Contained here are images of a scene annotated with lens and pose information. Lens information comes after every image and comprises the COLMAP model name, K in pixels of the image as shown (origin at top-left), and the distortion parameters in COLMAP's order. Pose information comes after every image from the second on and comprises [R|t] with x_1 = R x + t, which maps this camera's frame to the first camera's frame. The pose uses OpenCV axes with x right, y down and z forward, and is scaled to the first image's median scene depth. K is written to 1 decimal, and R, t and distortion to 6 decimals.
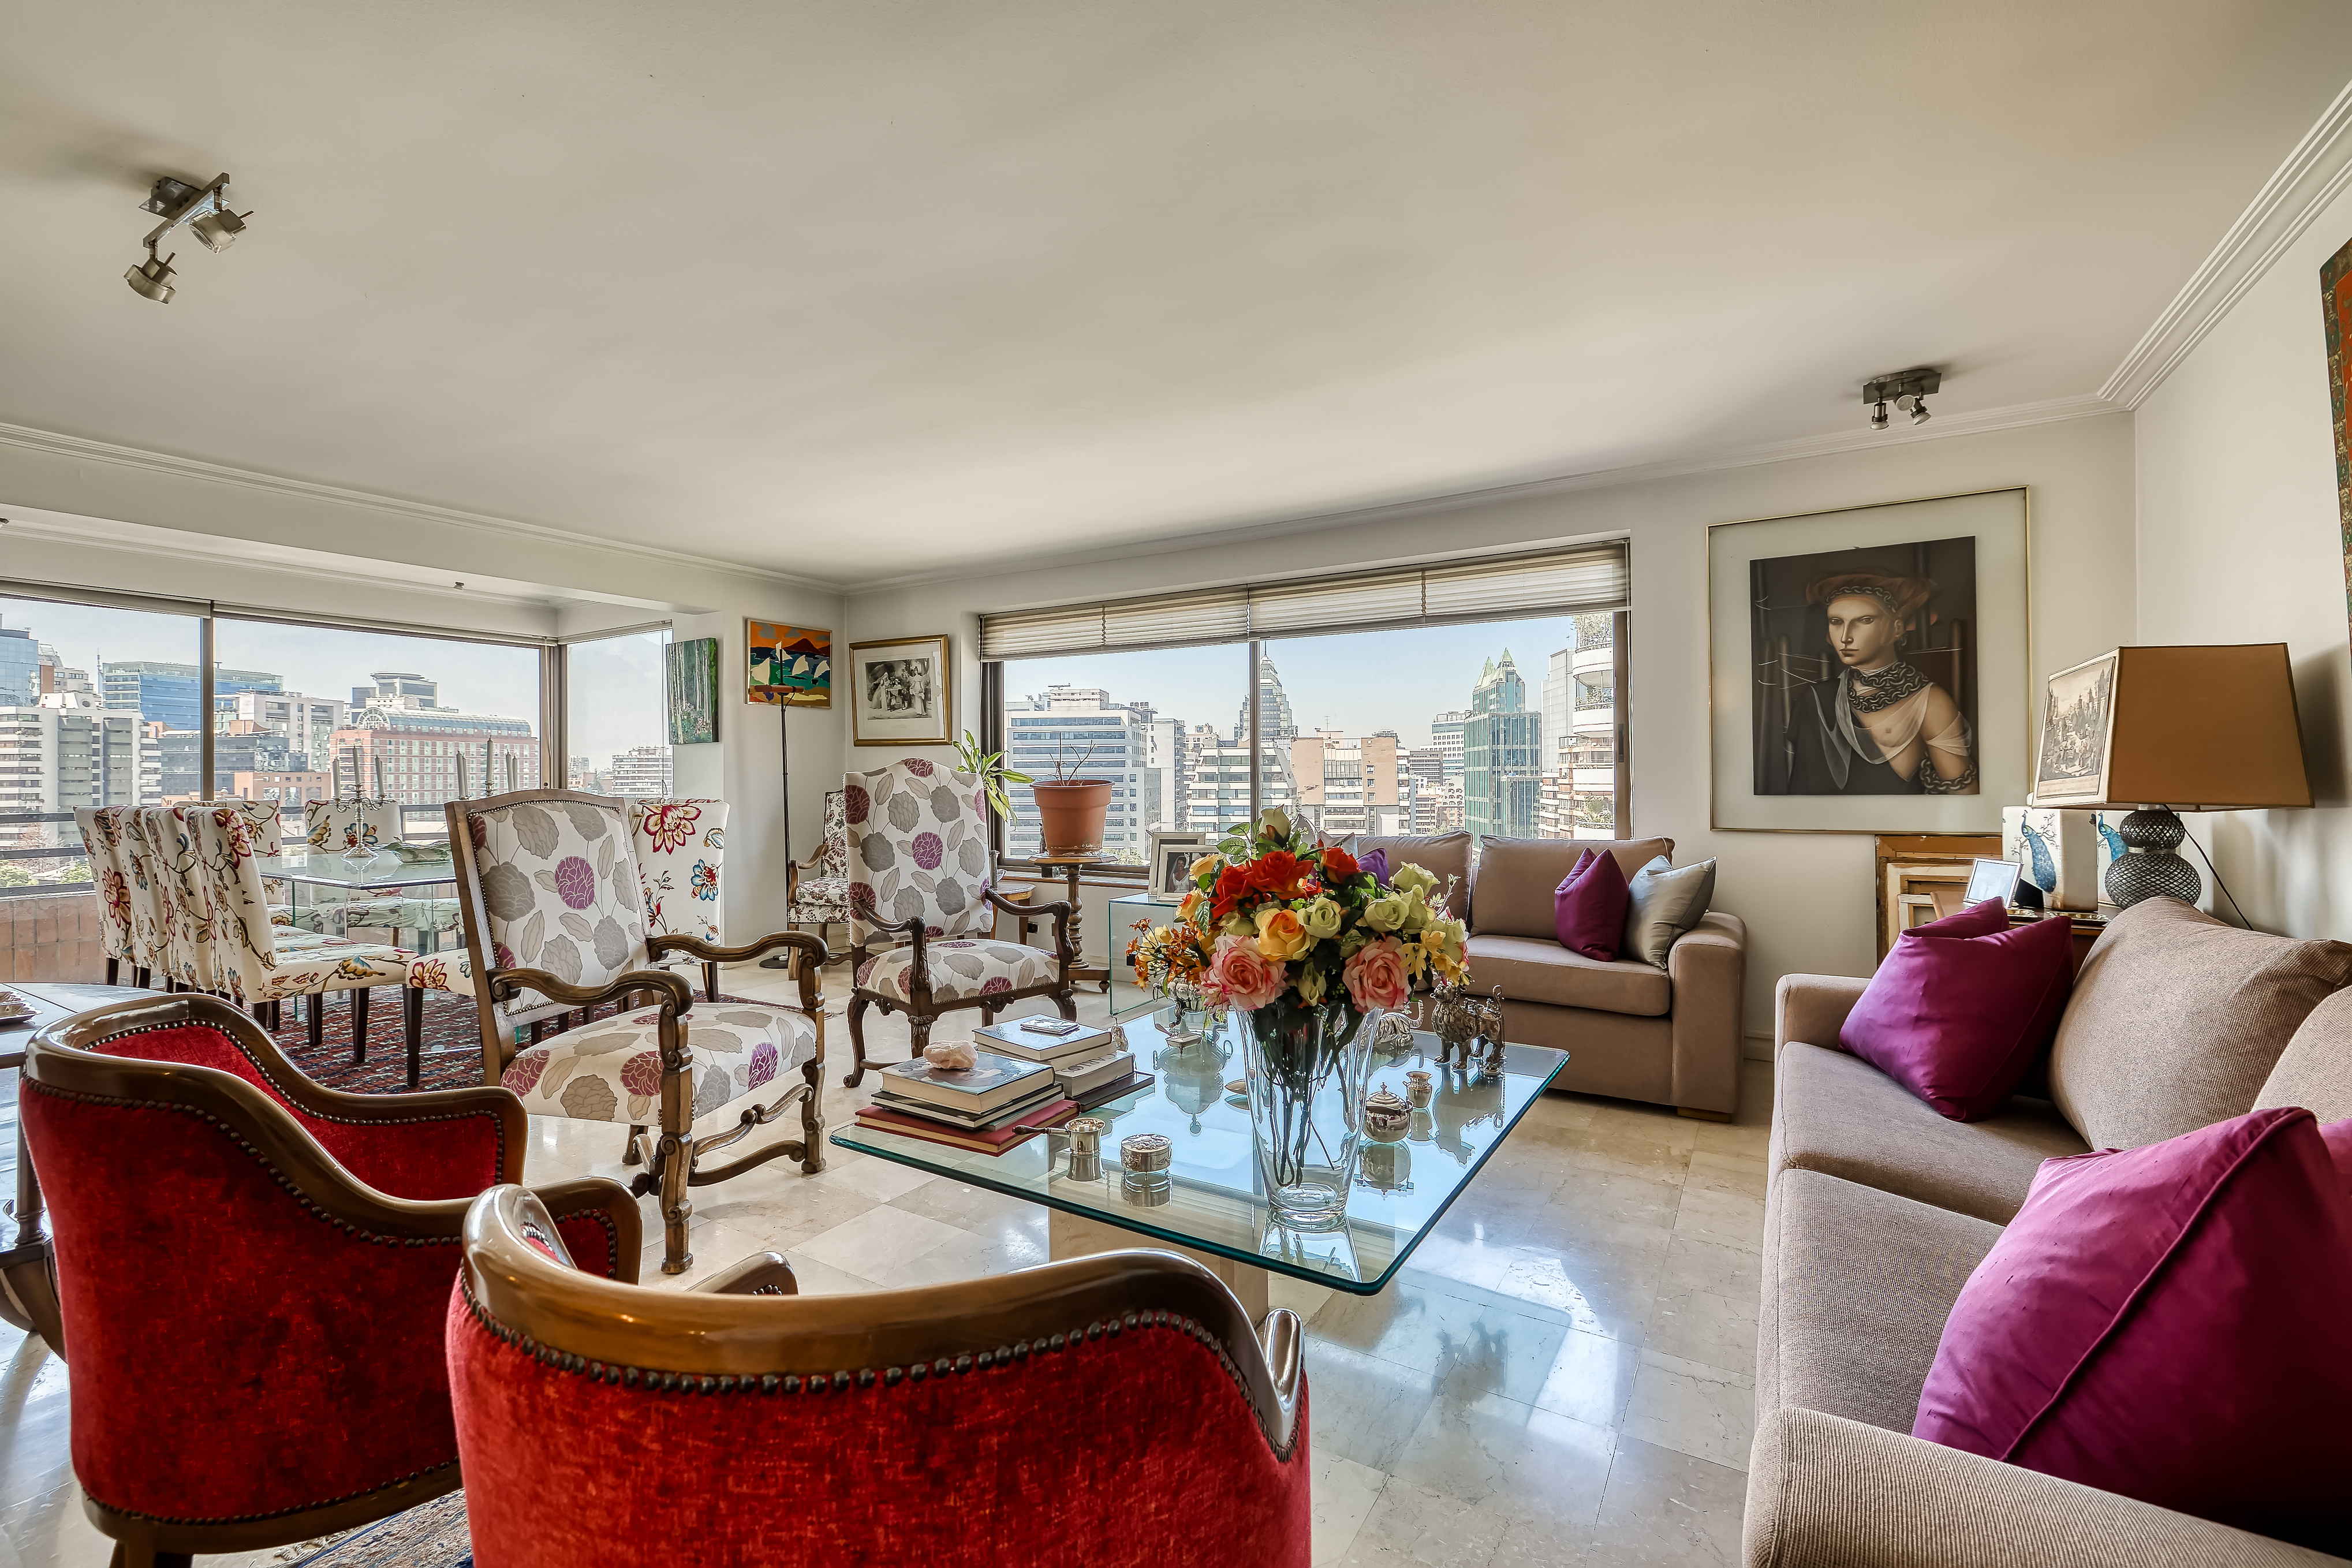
lens RADIAL K [[1003.1, 0, 1172.4], [0, 1003.1, 769.1], [0, 0, 1]] dist [0.000618, 0.000029]
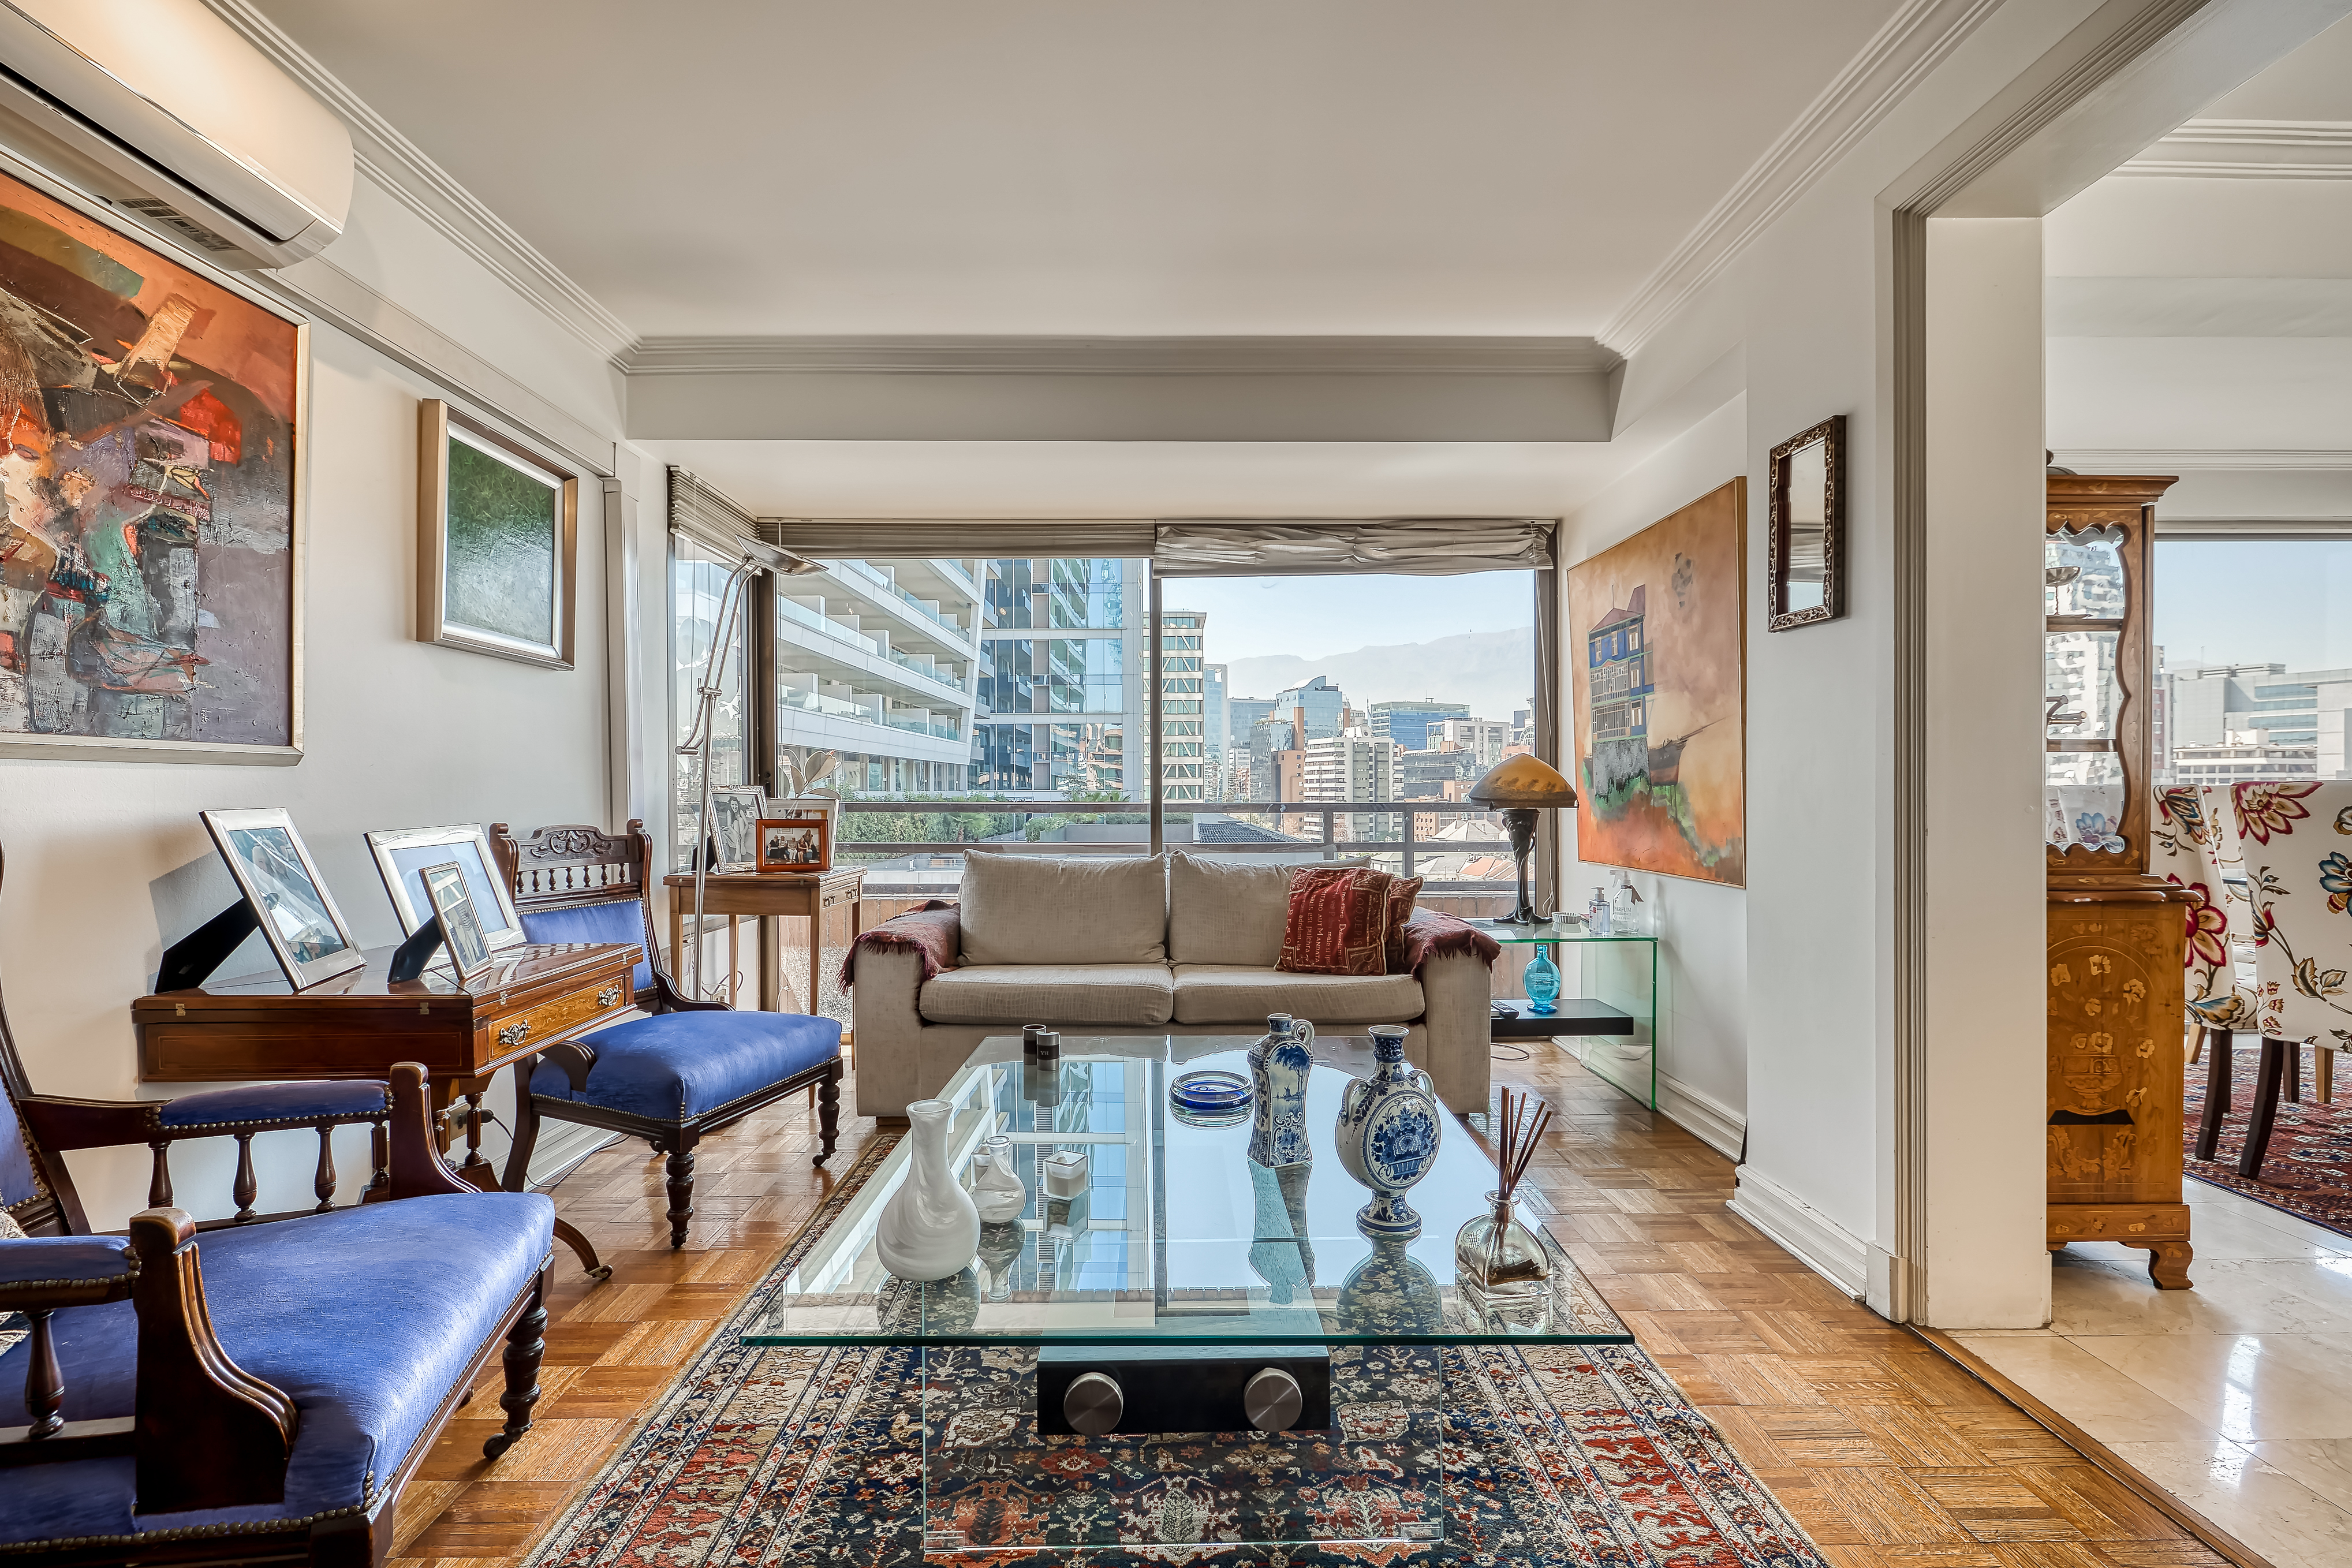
lens RADIAL K [[1009.9, 0, 1175.8], [0, 1009.9, 801.6], [0, 0, 1]] dist [0.000448, -0.000930]
pose [[0.537059, 0.012913, -0.843446, -0.572982], [0.007544, 0.999769, 0.020110, 0.020779], [0.843511, -0.017163, 0.536837, 0.056654]]
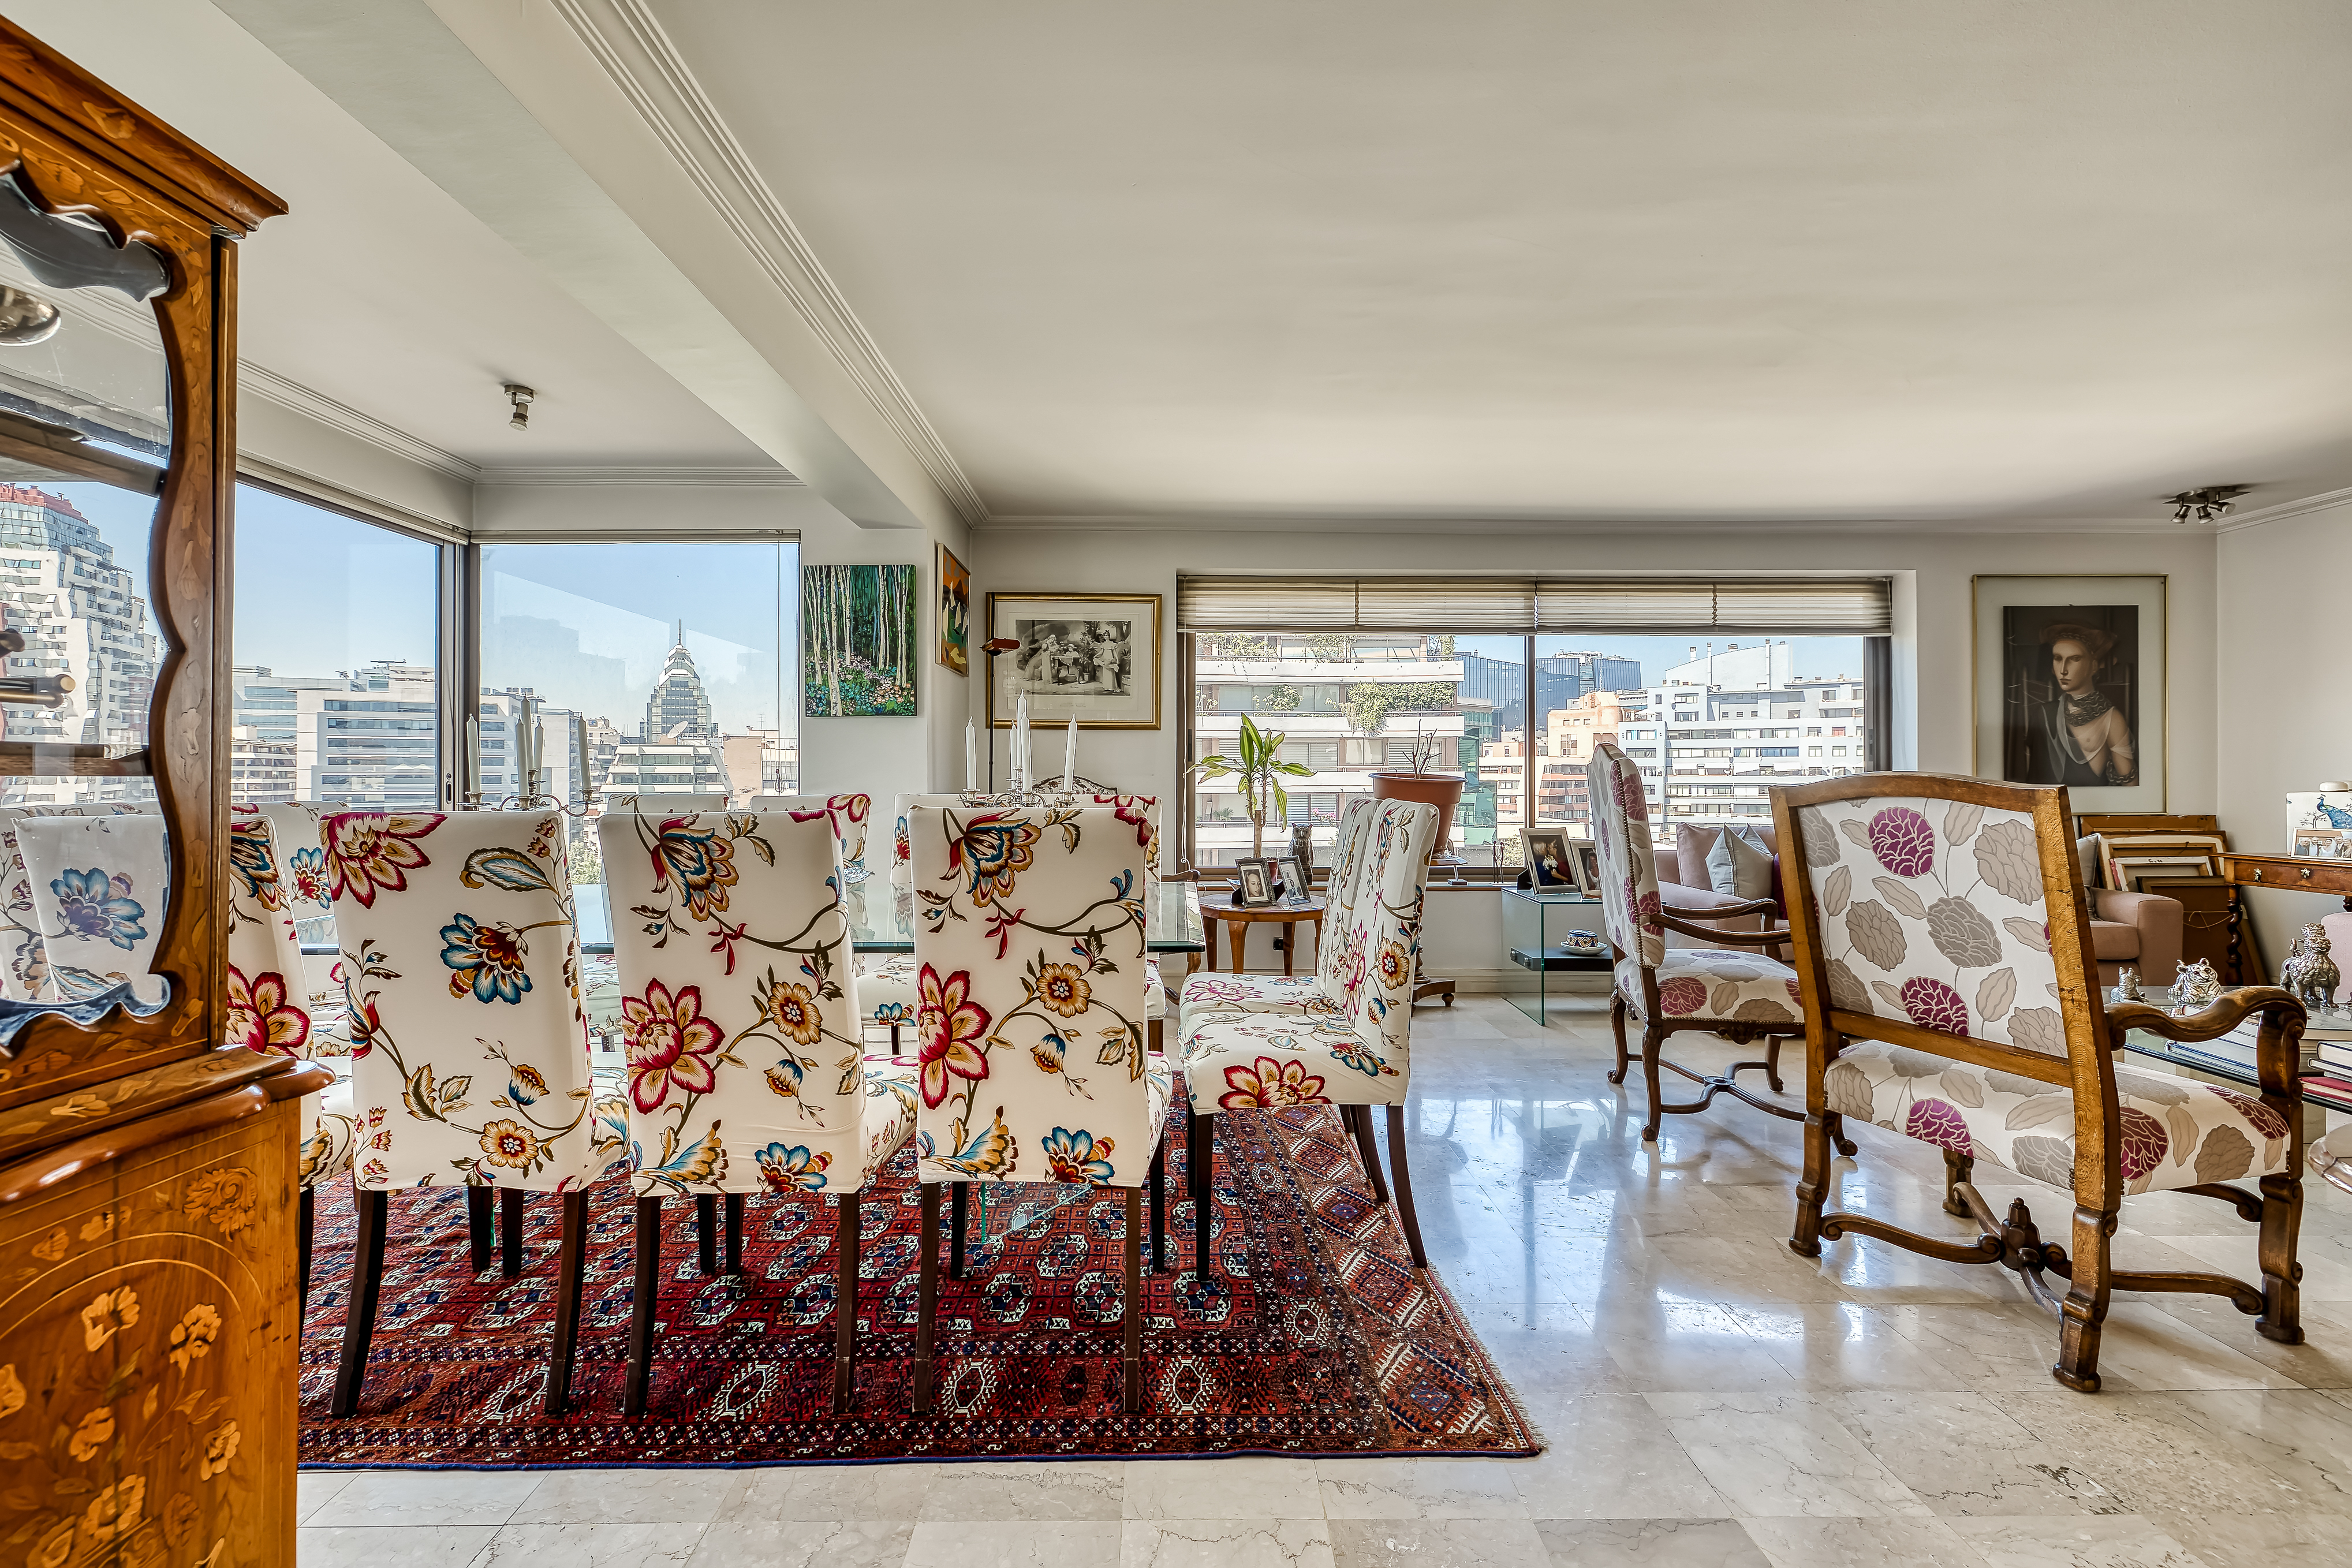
lens RADIAL K [[997.6, 0, 1170.7], [0, 997.6, 770.3], [0, 0, 1]] dist [0.000543, -0.000069]
pose [[0.845503, 0.009480, 0.533886, -0.642051], [-0.008707, 0.999954, -0.003966, 0.011739], [-0.533899, -0.001295, 0.845547, 0.305356]]
